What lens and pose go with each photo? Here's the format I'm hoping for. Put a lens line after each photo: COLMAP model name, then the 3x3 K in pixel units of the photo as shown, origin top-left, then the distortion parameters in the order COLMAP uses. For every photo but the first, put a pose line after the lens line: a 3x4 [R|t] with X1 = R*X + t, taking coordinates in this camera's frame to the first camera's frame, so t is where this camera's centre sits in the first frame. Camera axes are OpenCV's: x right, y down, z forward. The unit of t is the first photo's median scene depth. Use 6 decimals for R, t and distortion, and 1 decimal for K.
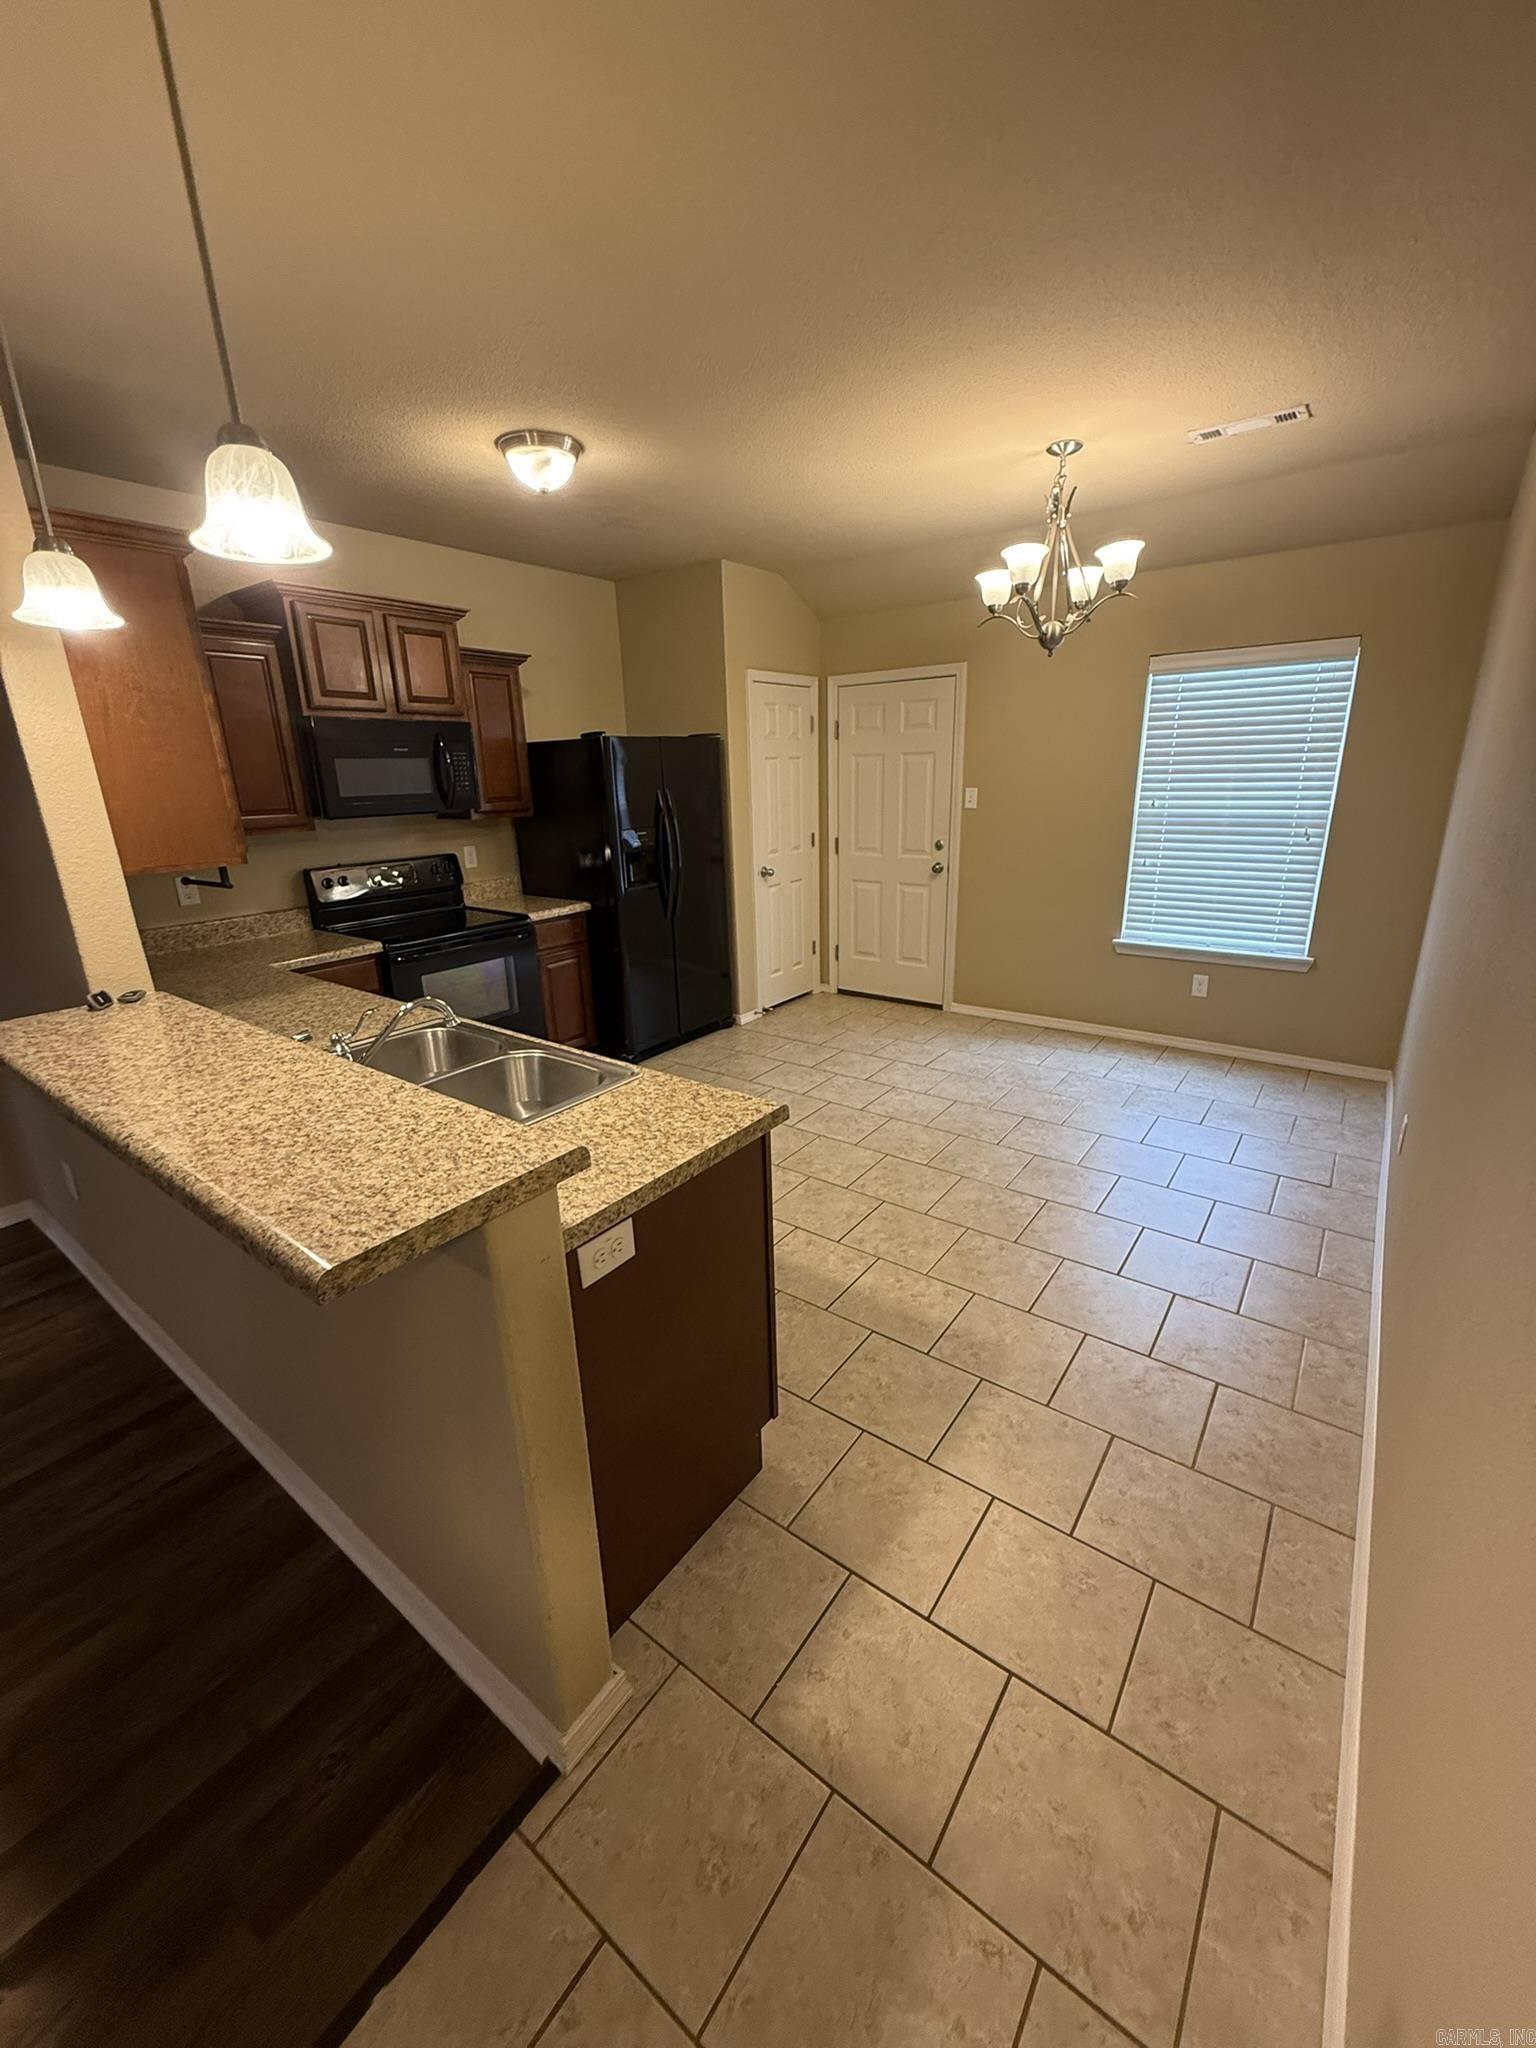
lens RADIAL K [[814.5, 0, 767.1], [0, 814.5, 1019.8], [0, 0, 1]] dist [-0.000815, 0.000314]
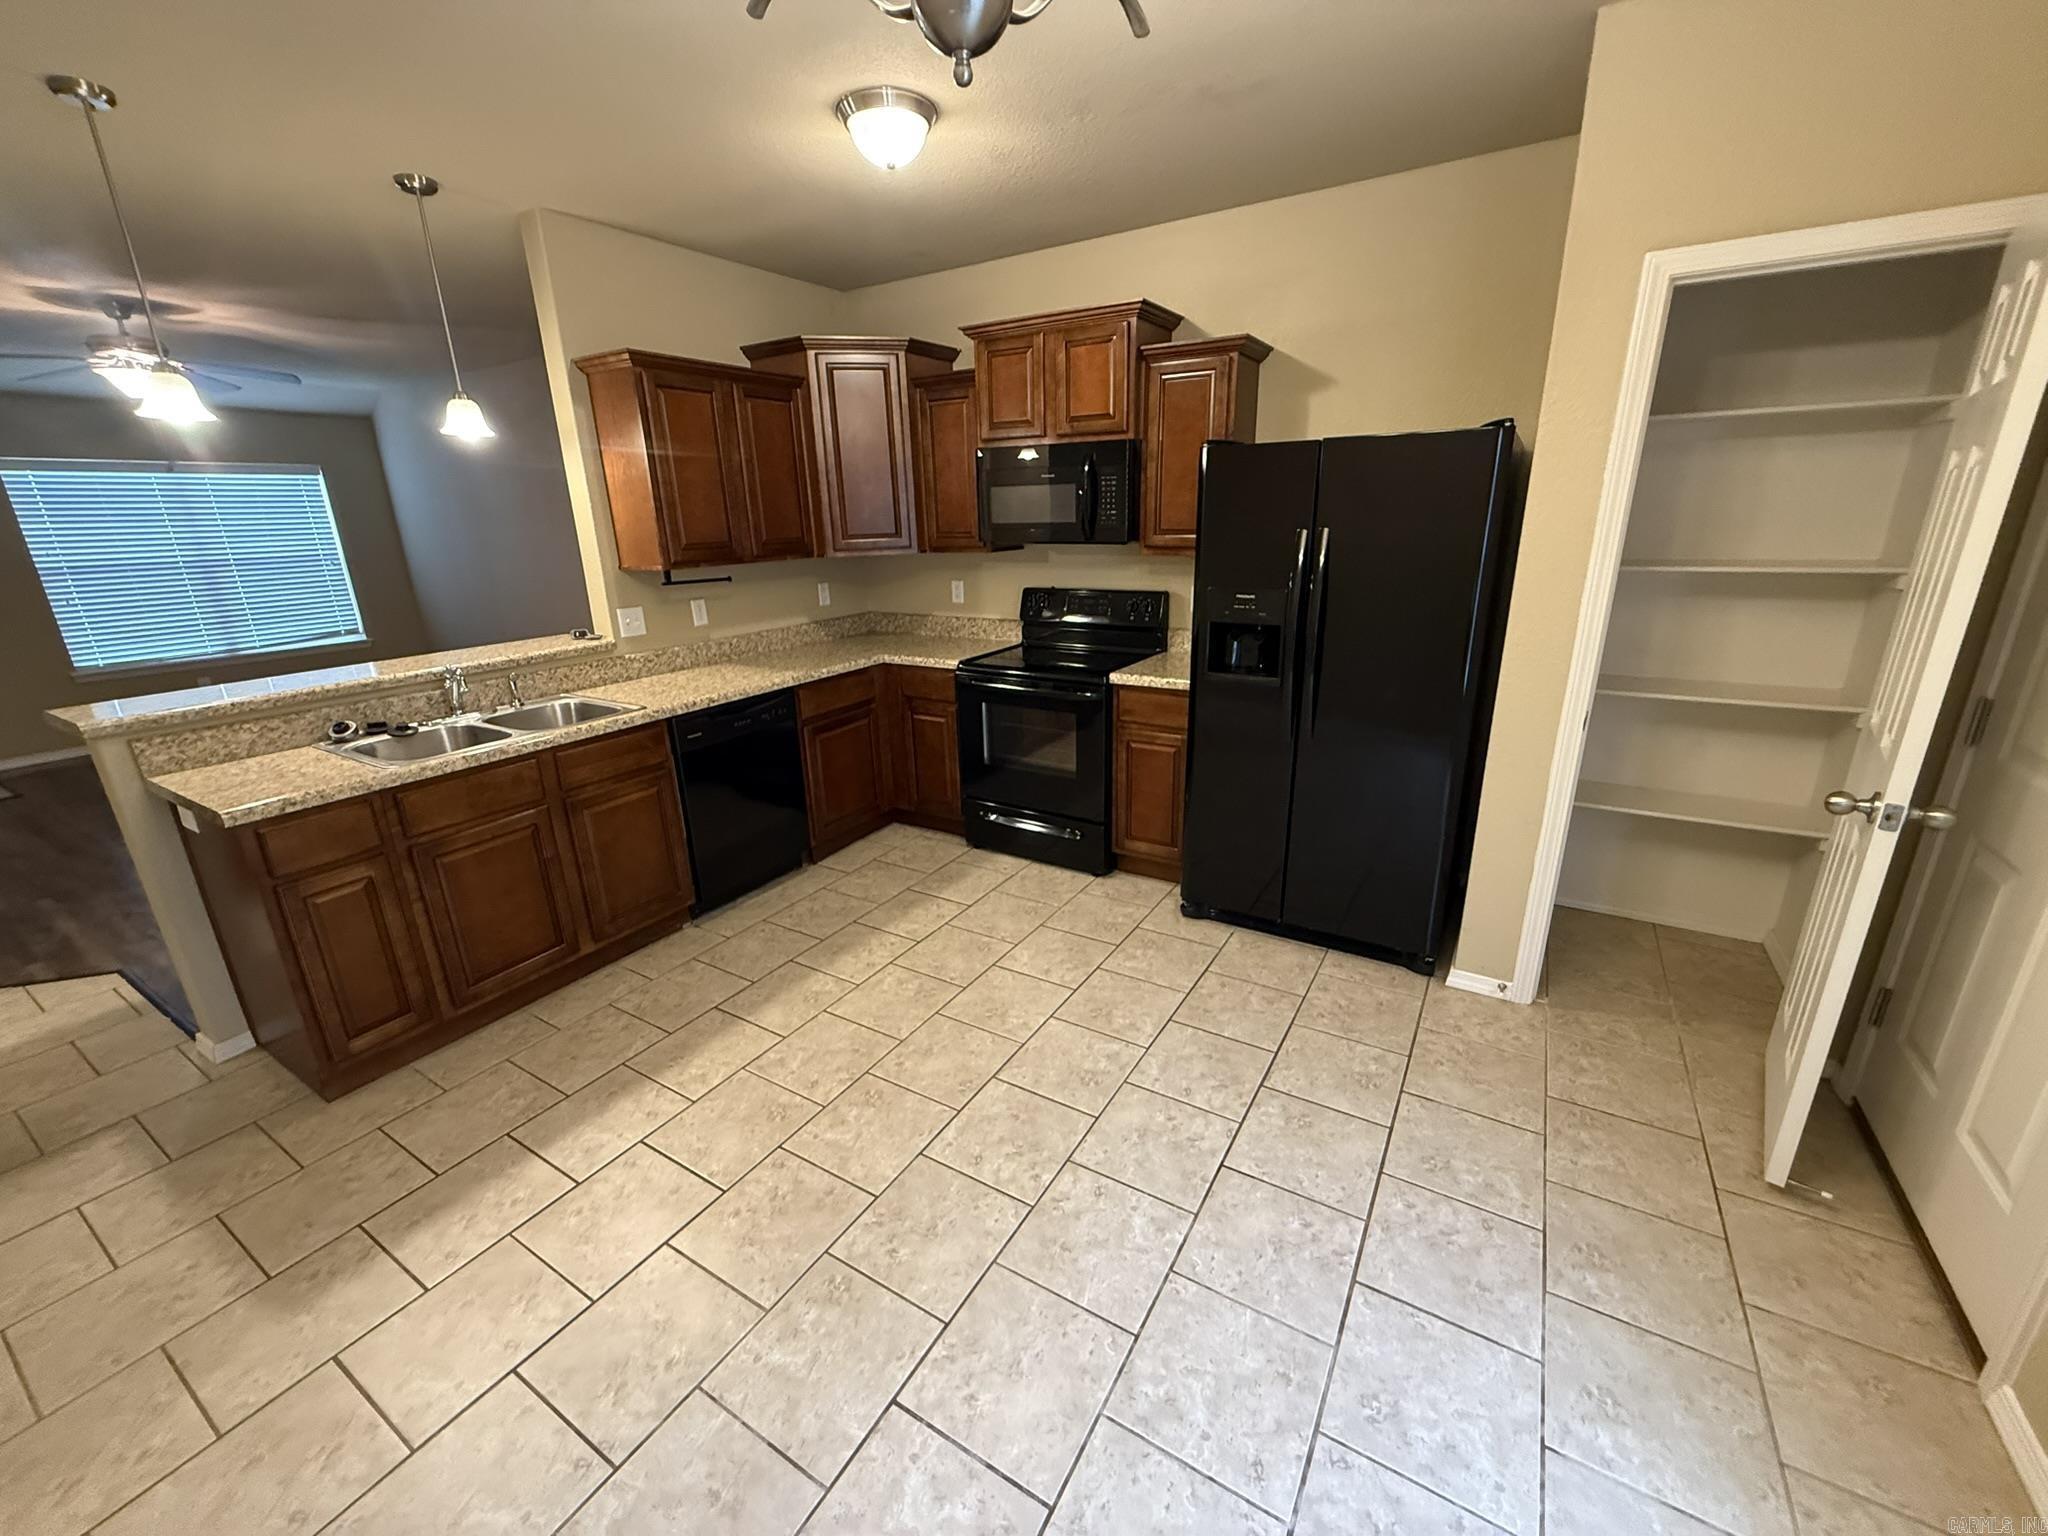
lens RADIAL K [[814.5, 0, 1020.7], [0, 814.5, 769.2], [0, 0, 1]] dist [-0.000815, 0.000314]
pose [[0.086912, 0.323727, -0.942150, 0.521850], [-0.271504, 0.917626, 0.290255, -0.263017], [0.958505, 0.230570, 0.167646, 0.820545]]
